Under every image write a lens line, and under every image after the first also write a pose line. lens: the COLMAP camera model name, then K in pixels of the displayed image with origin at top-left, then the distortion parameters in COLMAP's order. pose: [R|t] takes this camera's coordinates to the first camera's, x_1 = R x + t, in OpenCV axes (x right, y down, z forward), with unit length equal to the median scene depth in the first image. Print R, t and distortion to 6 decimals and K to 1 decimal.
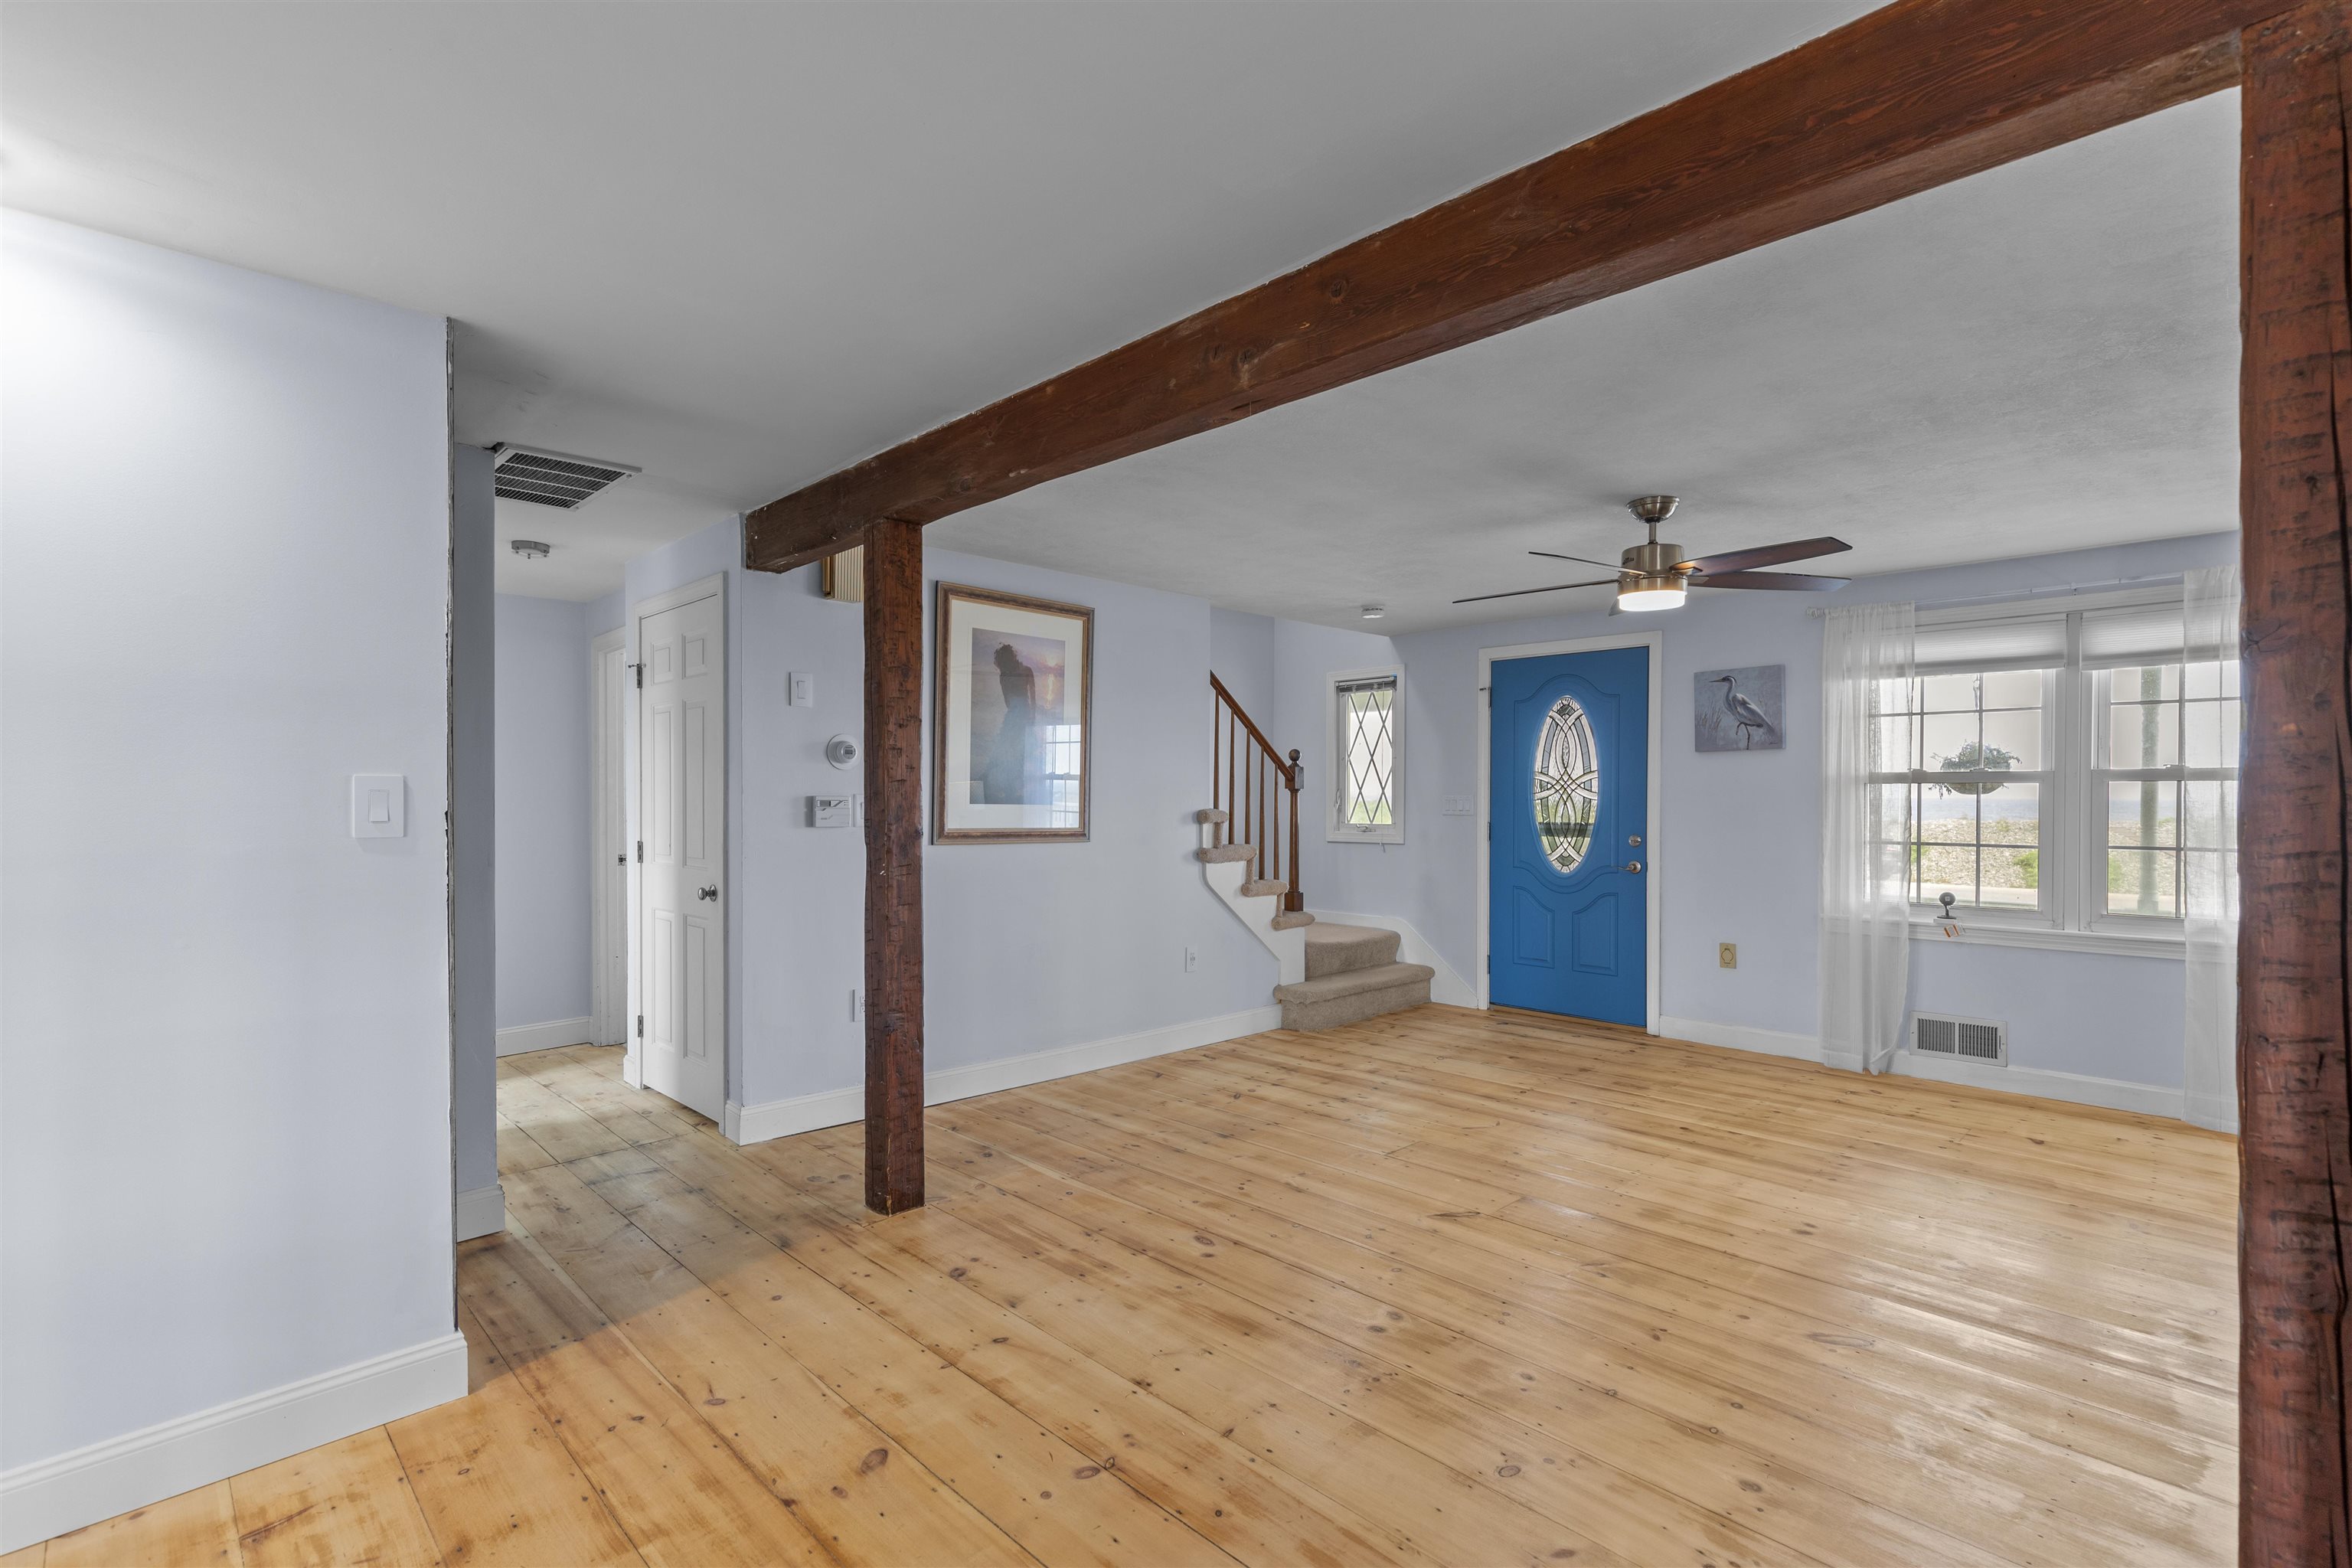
lens RADIAL K [[1068.0, 0, 1176.0], [0, 1068.0, 784.0], [0, 0, 1]] dist [0.003959, -0.000306]
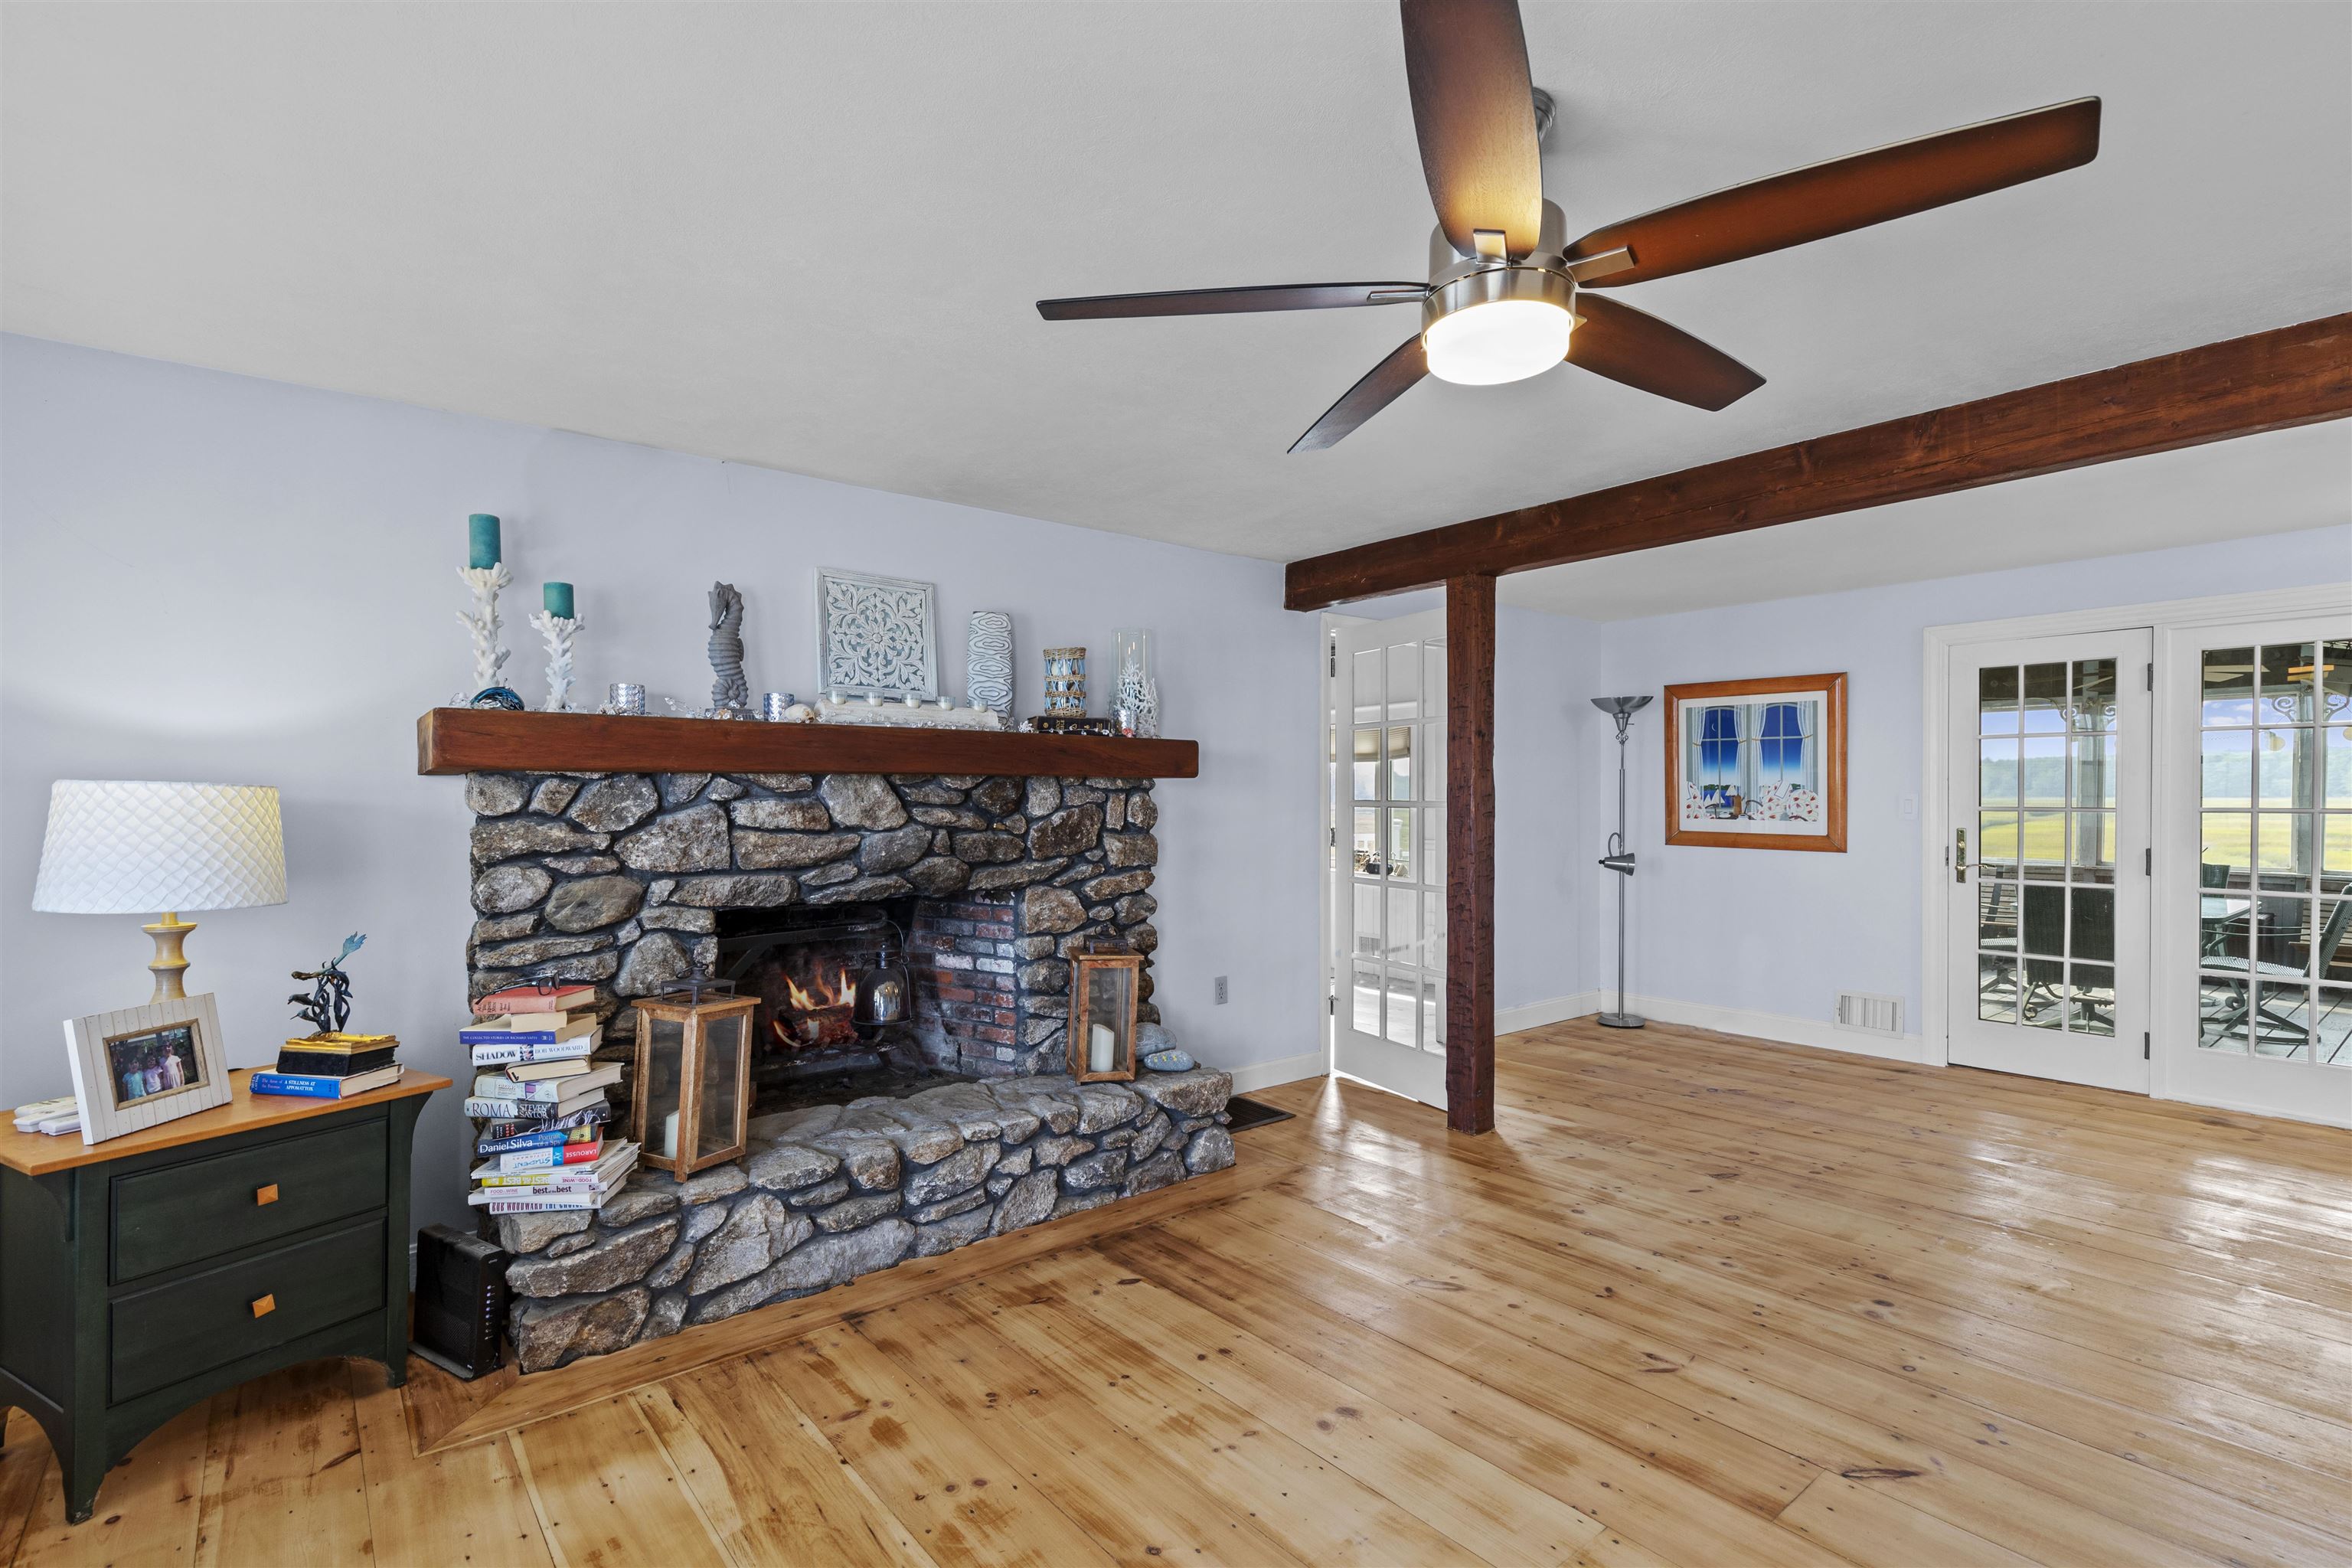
lens RADIAL K [[1099.0, 0, 1173.2], [0, 1099.0, 798.7], [0, 0, 1]] dist [0.002038, 0.000177]
pose [[-0.996183, 0.005667, 0.087111, 0.427181], [0.005537, 0.999983, -0.001735, 0.010423], [-0.087119, -0.001246, -0.996197, 1.165293]]
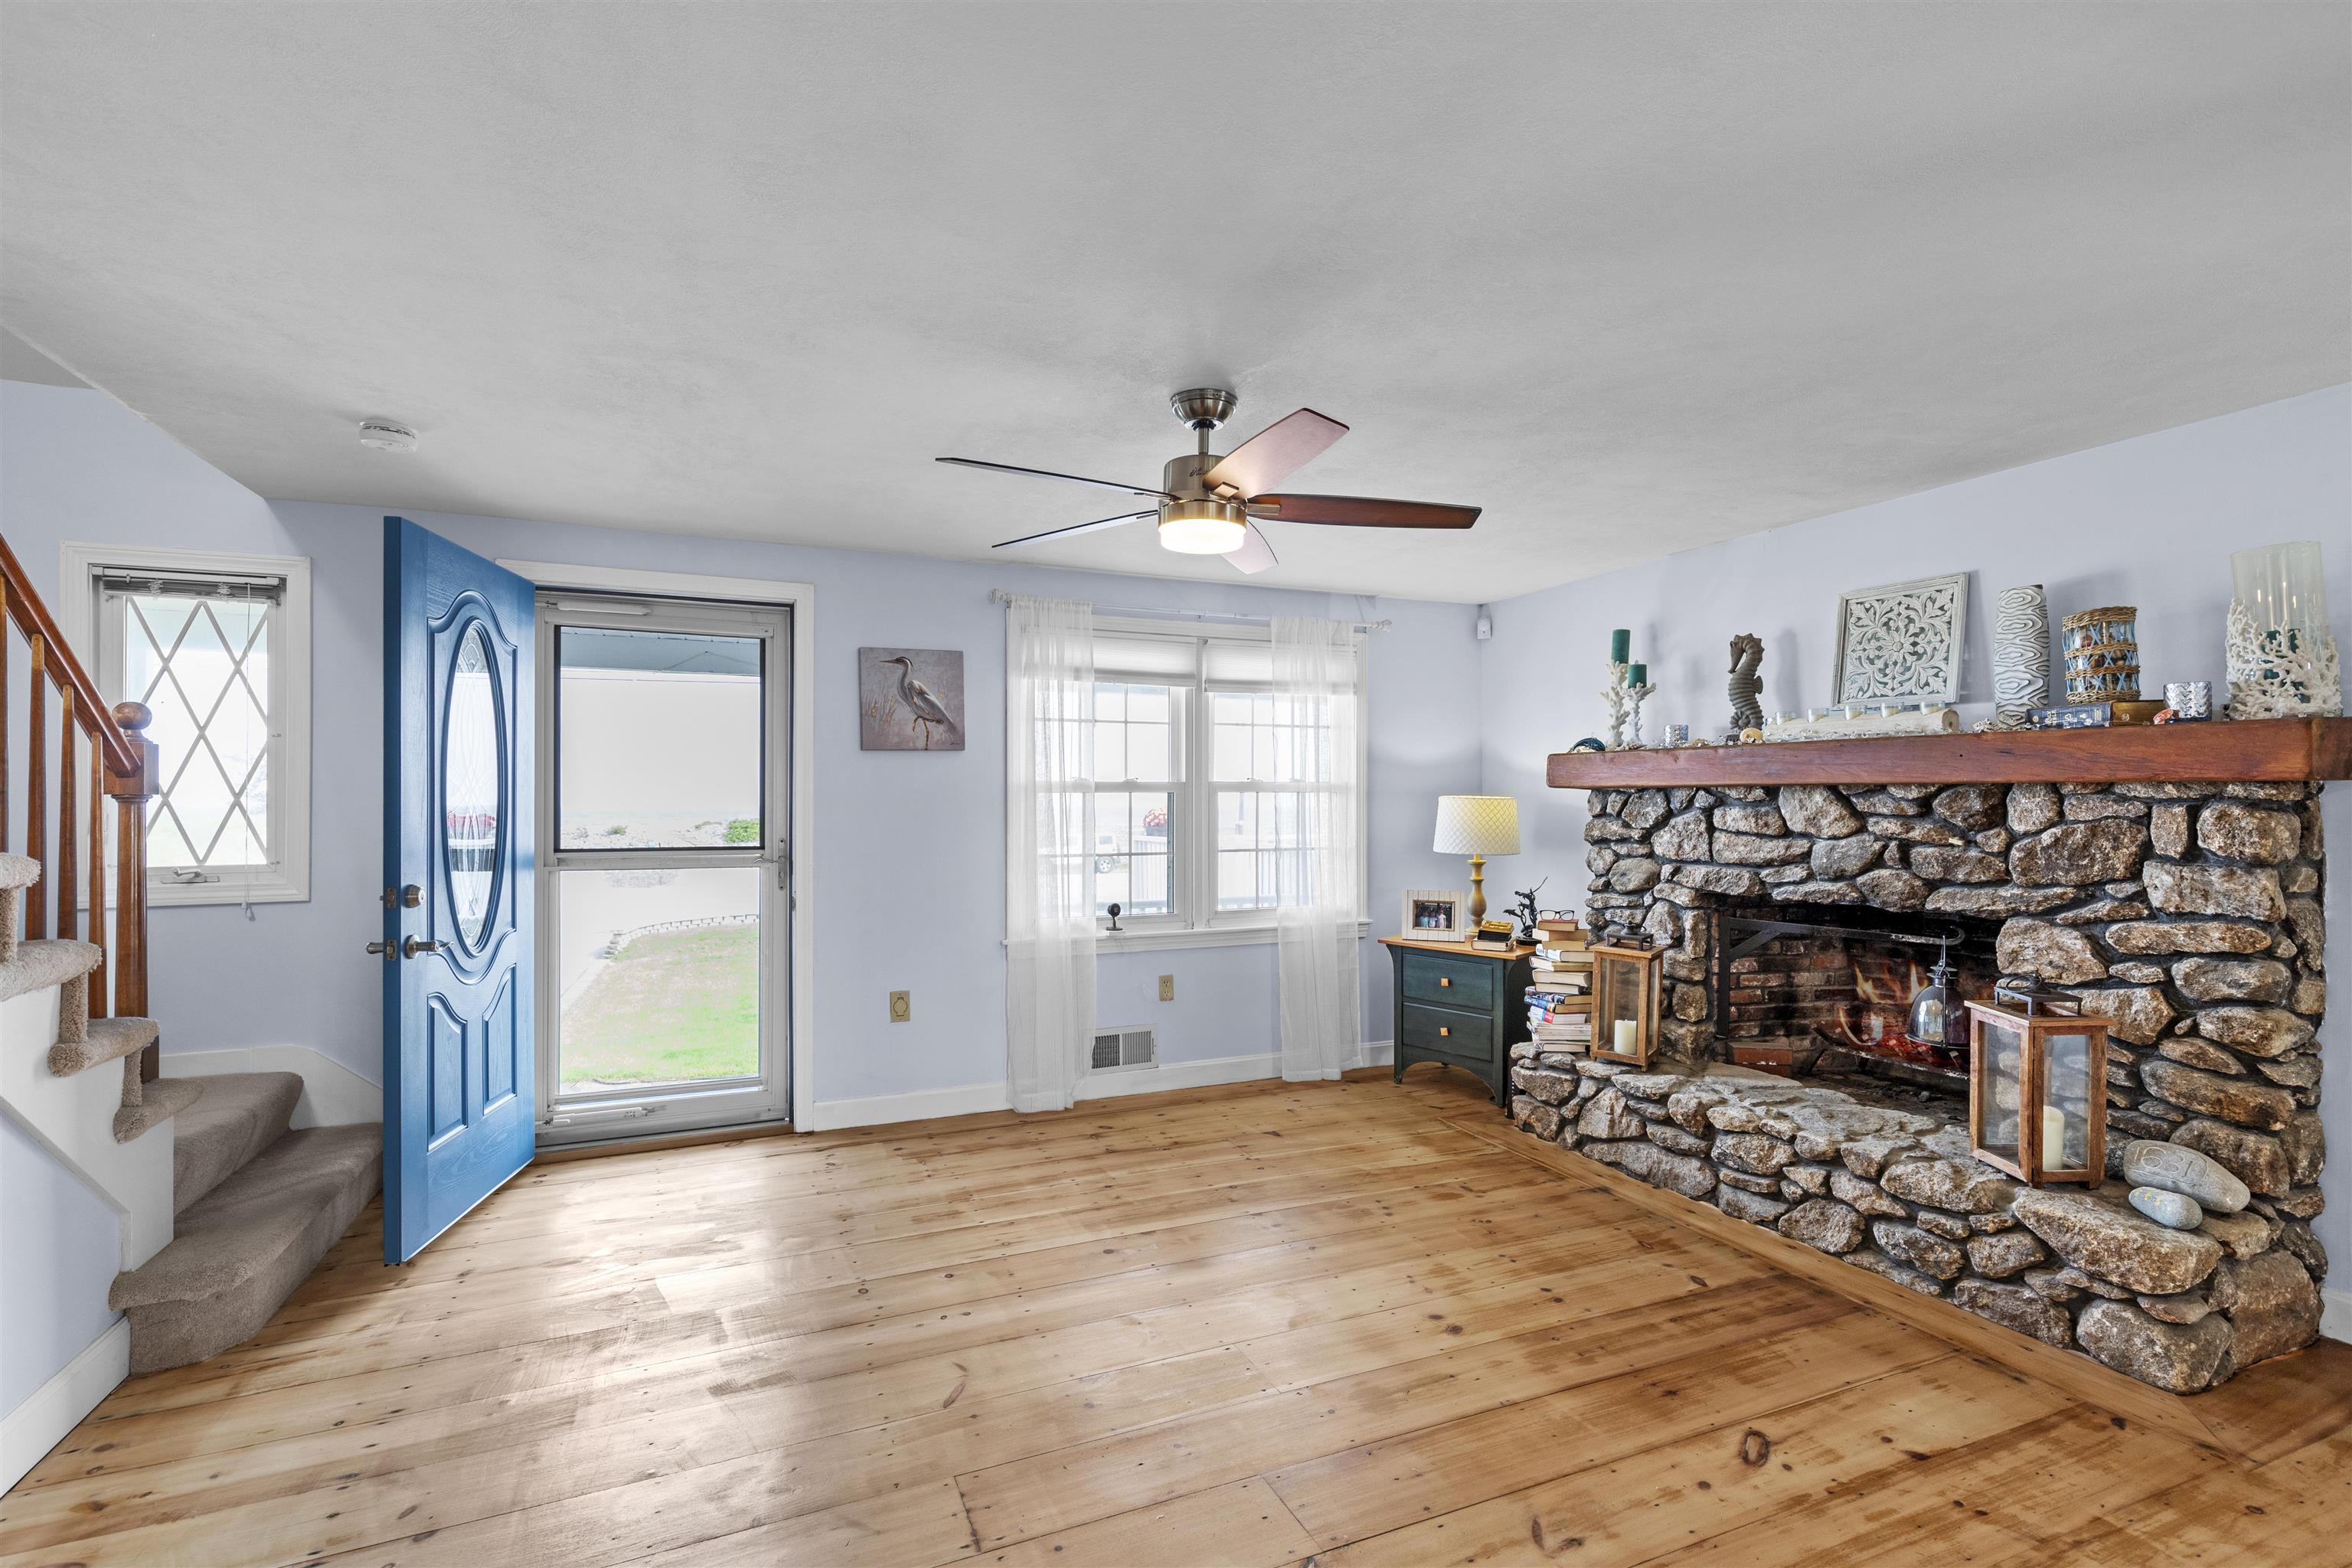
lens RADIAL K [[1068.0, 0, 1176.0], [0, 1068.0, 784.0], [0, 0, 1]] dist [0.003959, -0.000306]
pose [[0.356278, 0.017183, 0.934222, -0.185521], [-0.007284, 0.999852, -0.015612, 0.006168], [-0.934352, -0.001243, 0.356350, 0.609437]]
